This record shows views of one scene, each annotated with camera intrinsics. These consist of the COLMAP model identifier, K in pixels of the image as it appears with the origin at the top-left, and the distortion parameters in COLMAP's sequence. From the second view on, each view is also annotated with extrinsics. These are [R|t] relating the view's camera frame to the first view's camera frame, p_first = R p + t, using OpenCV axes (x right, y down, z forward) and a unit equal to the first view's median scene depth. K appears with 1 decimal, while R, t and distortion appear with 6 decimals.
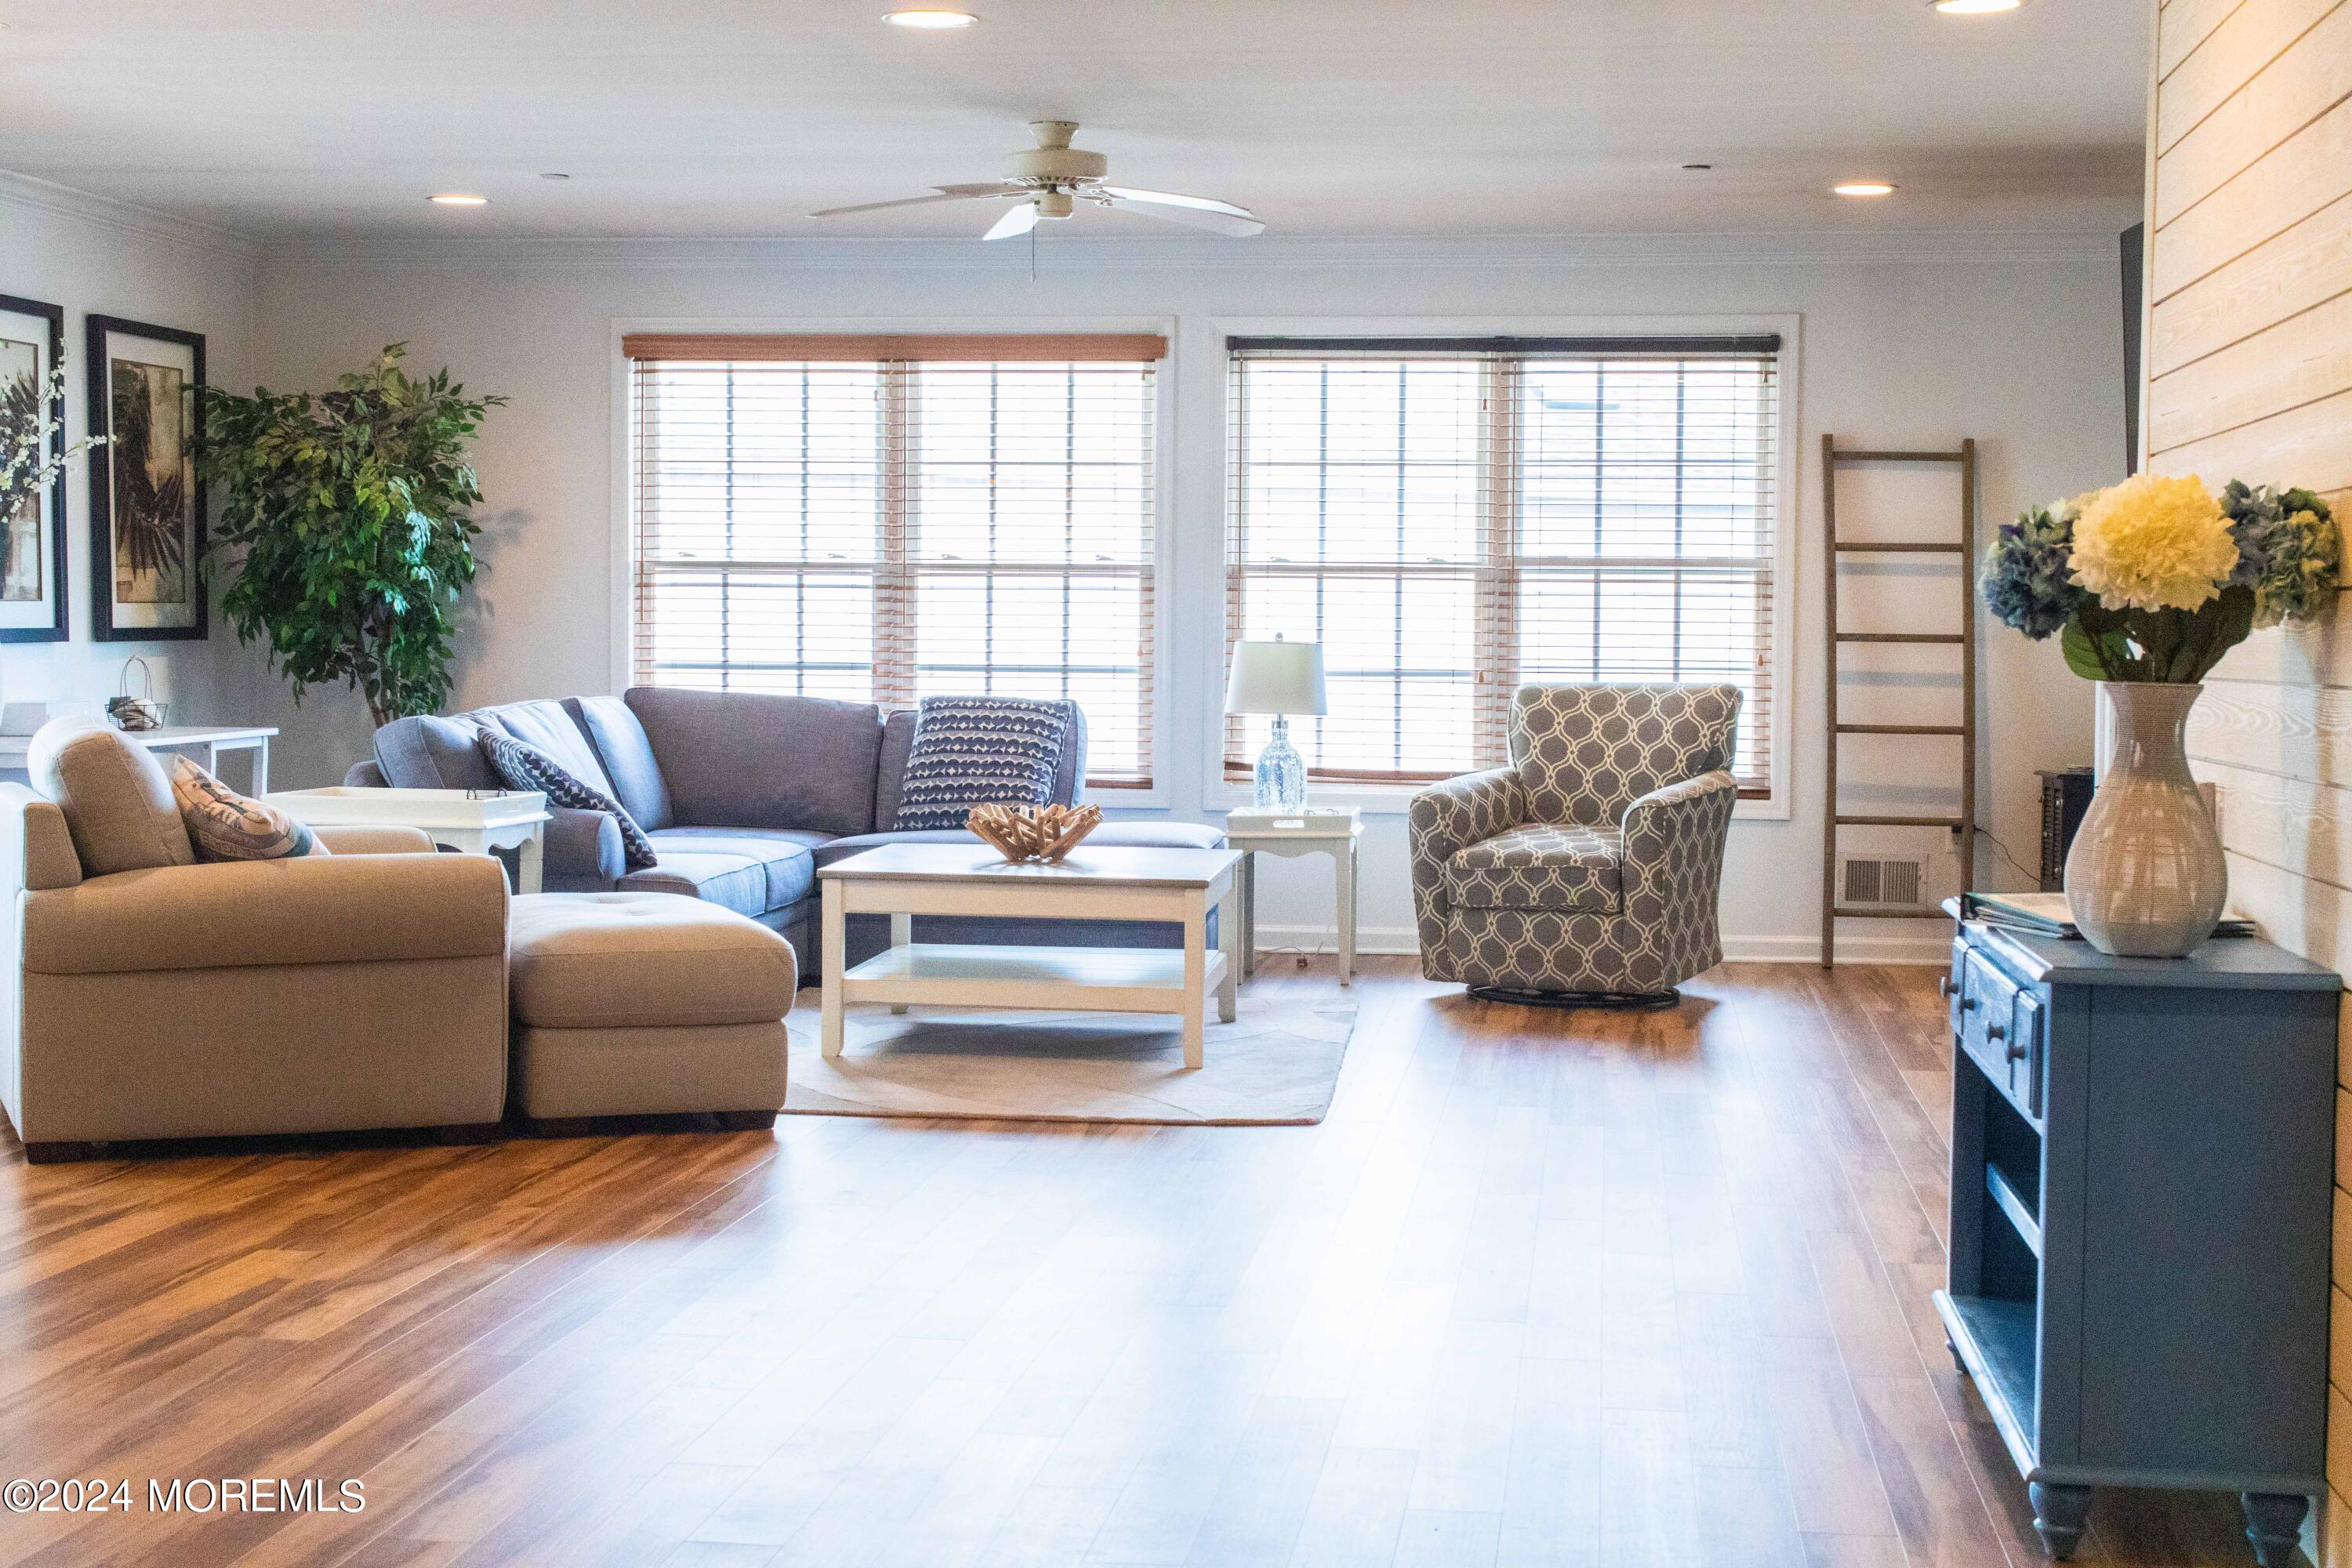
lens RADIAL K [[3351.7, 0, 1163.1], [0, 3351.7, 772.9], [0, 0, 1]] dist [0.034081, 0.000000]
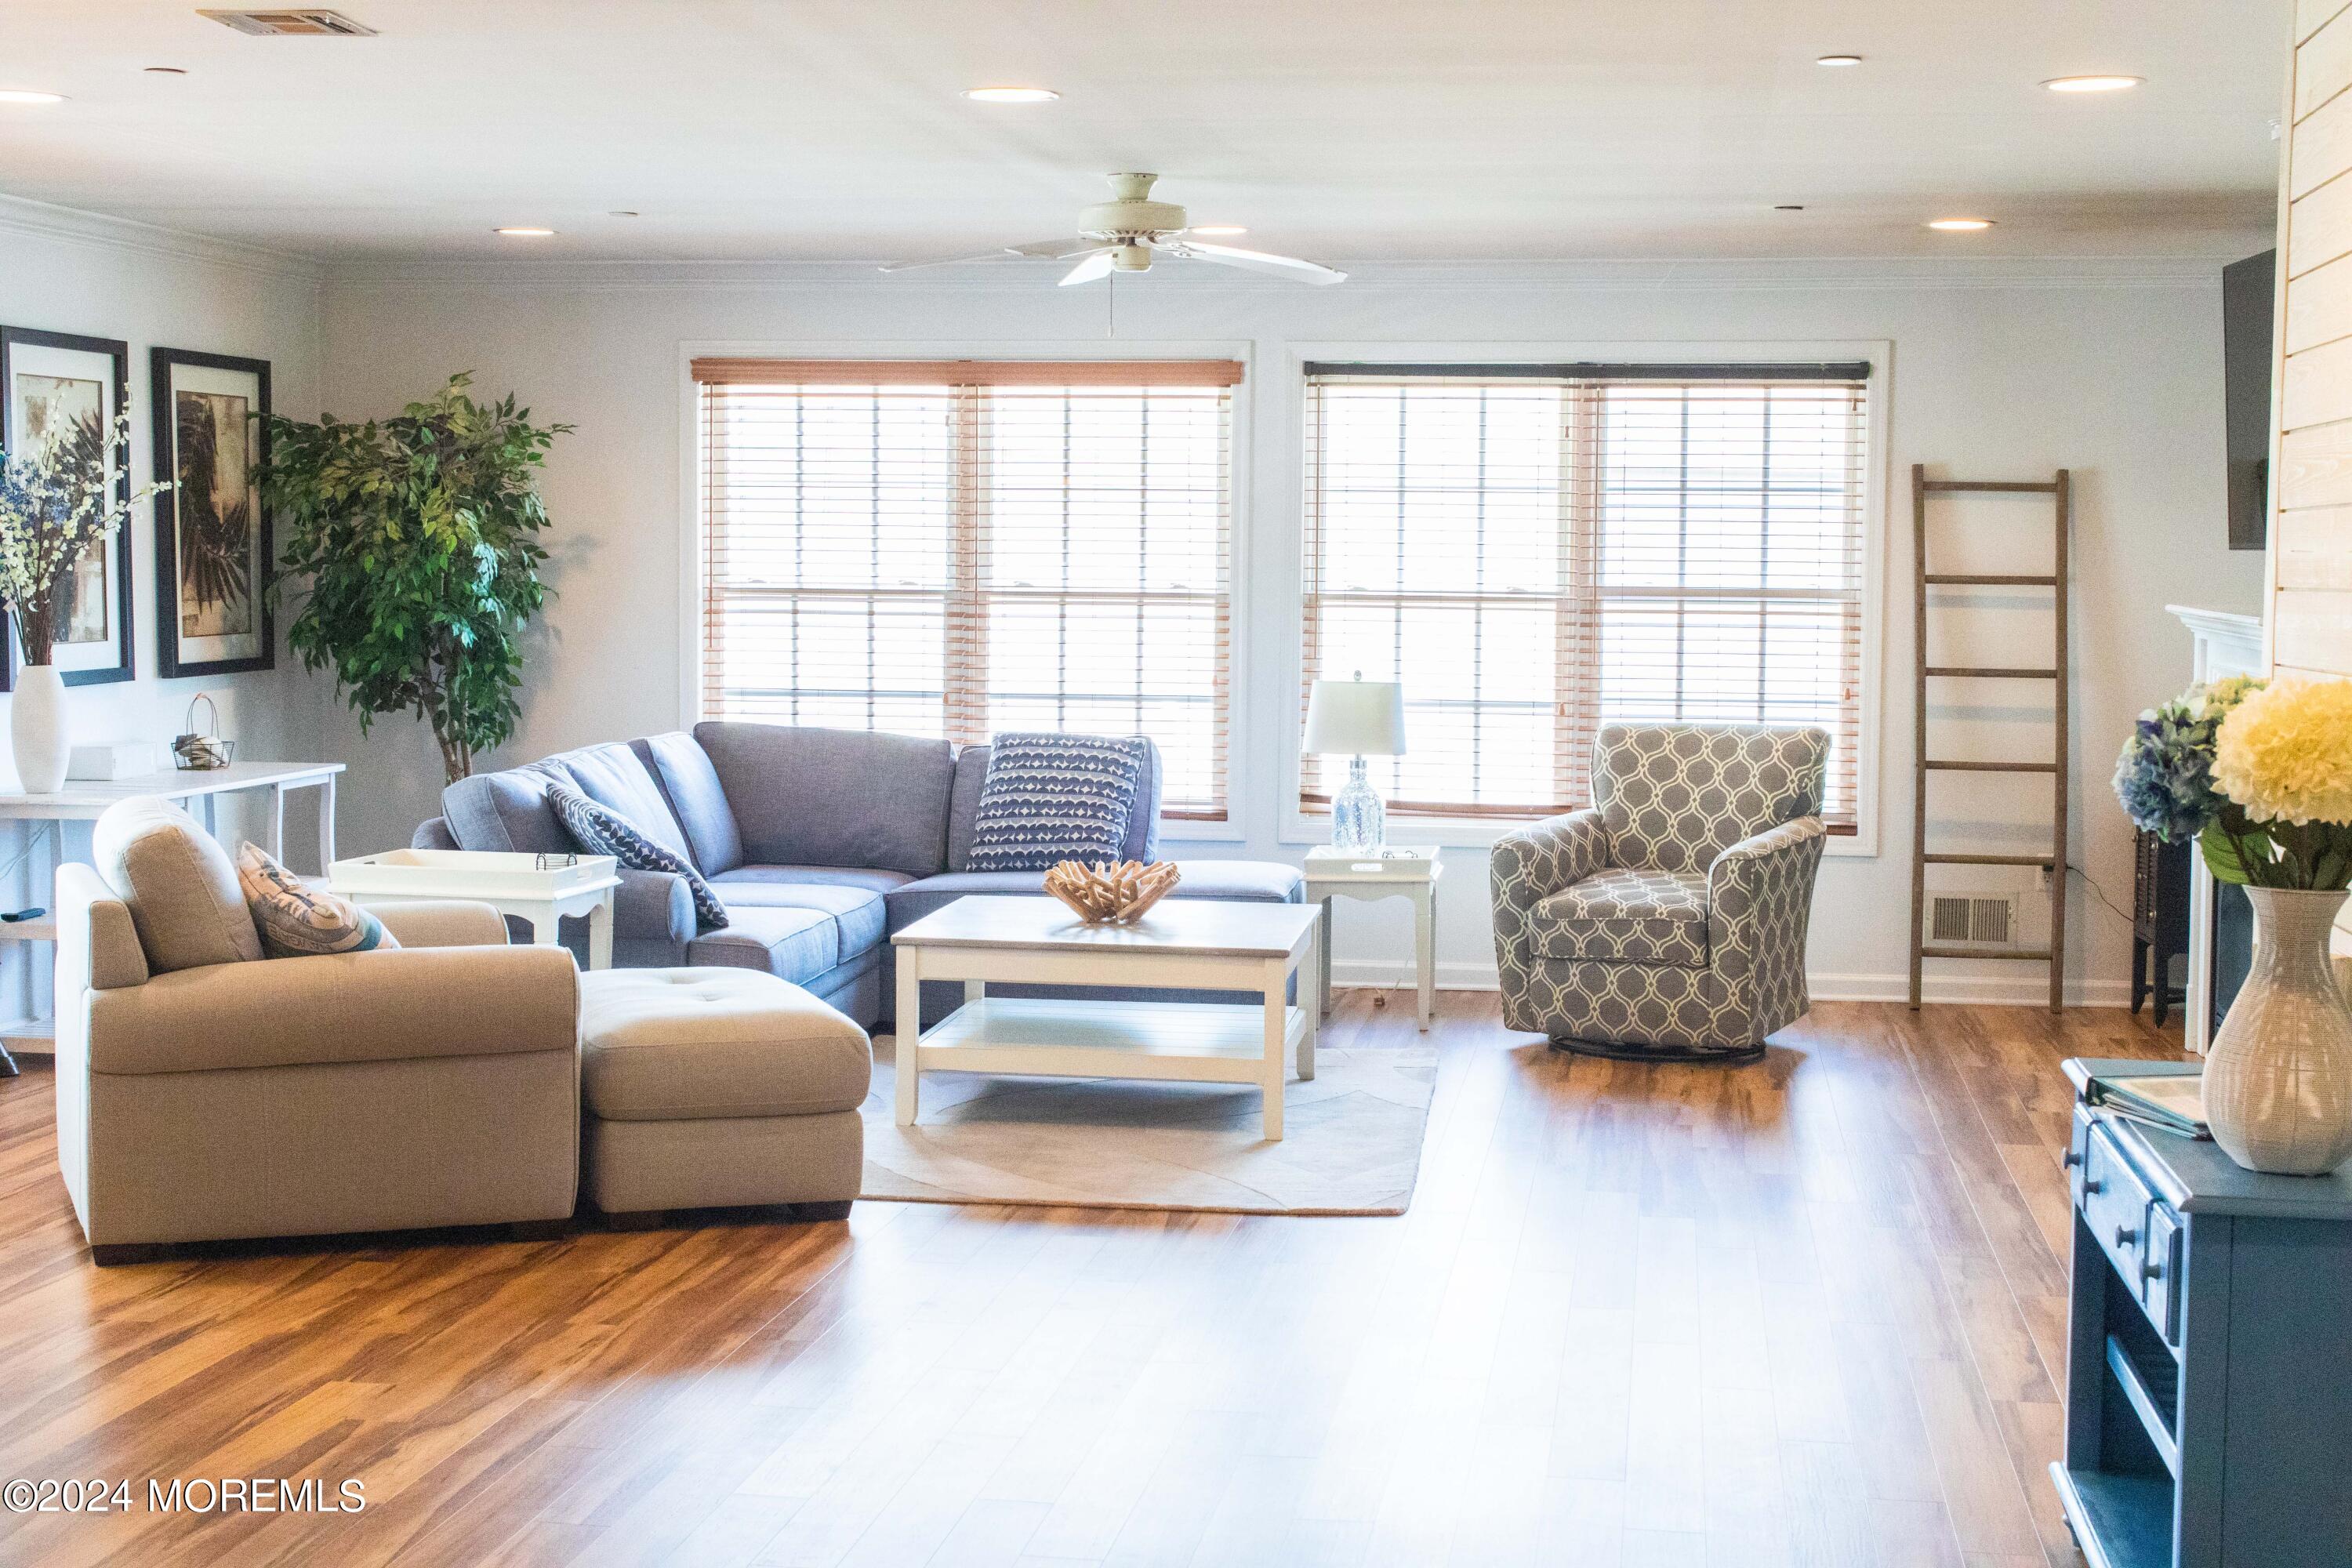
lens RADIAL K [[3351.7, 0, 1162.7], [0, 3351.7, 778.3], [0, 0, 1]] dist [0.034081, 0.000000]
pose [[0.999826, 0.001772, -0.018571, -0.004312], [-0.001369, 0.999763, 0.021711, -0.032007], [0.018605, -0.021682, 0.999592, 0.015462]]
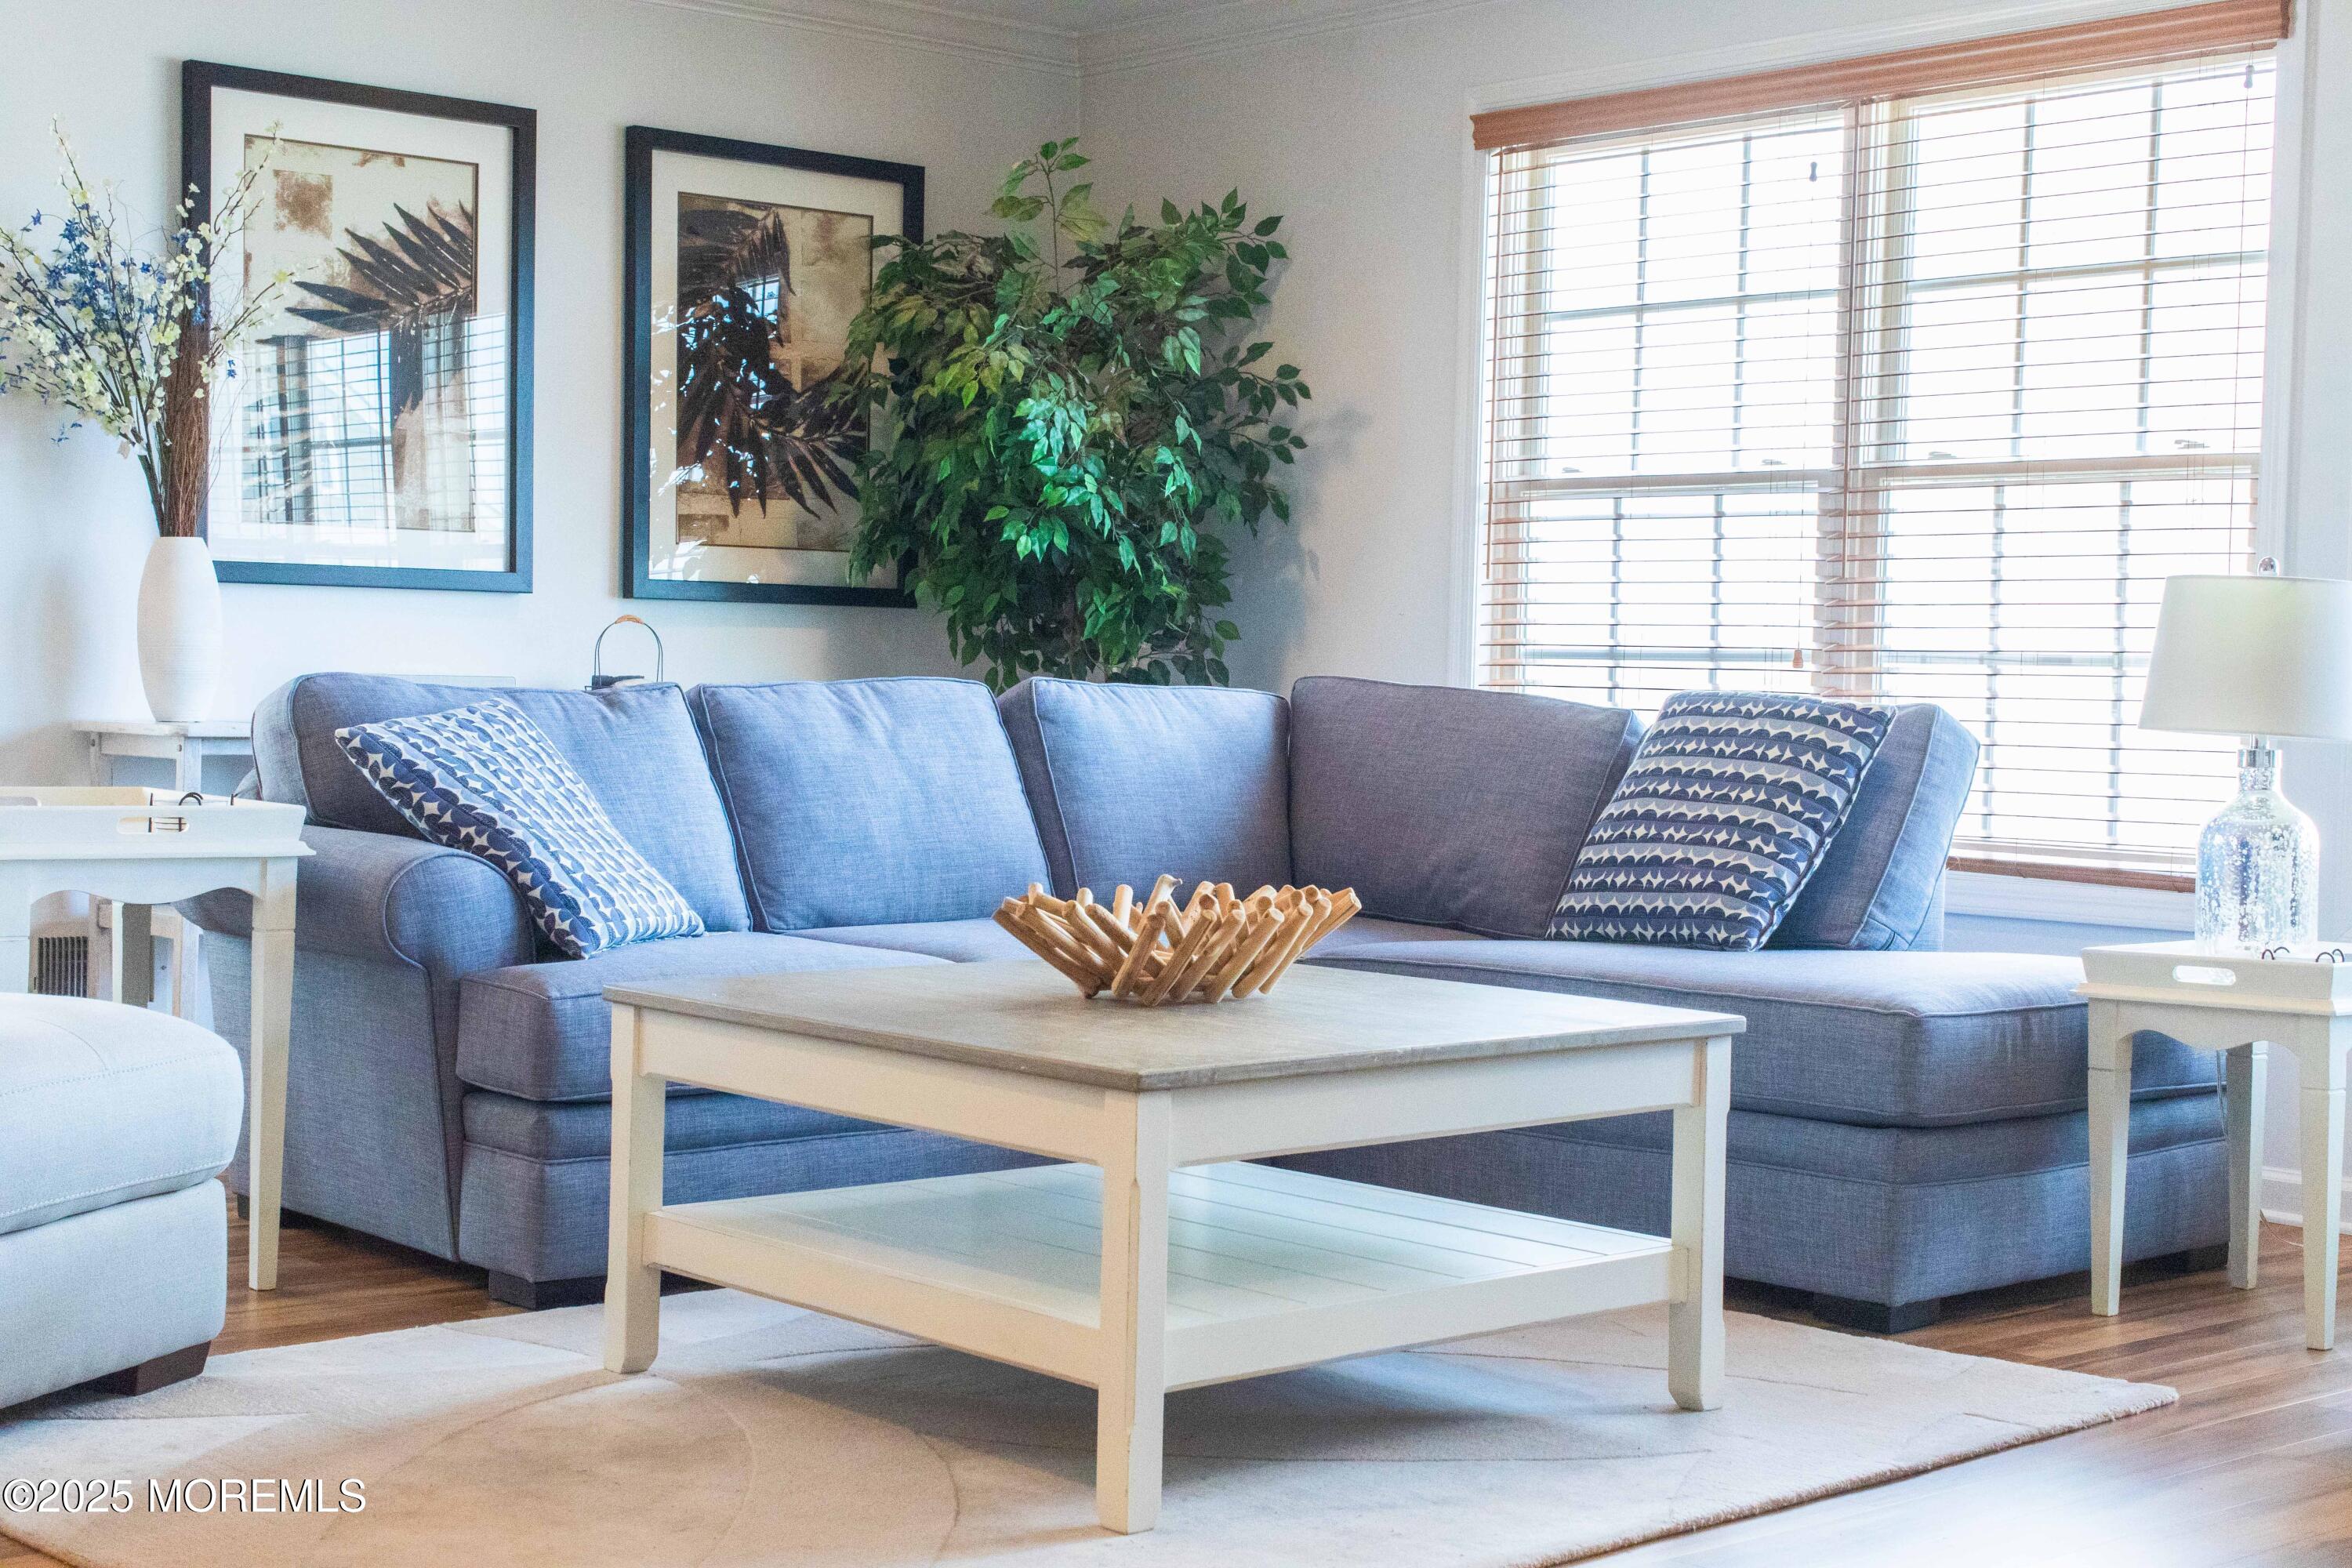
lens RADIAL K [[3351.7, 0, 1167.0], [0, 3351.7, 780.6], [0, 0, 1]] dist [0.034081, 0.000000]
pose [[0.748382, 0.028321, -0.662663, 0.230662], [-0.047136, 0.998833, -0.010546, 0.000543], [0.661591, 0.039128, 0.748843, 0.566713]]
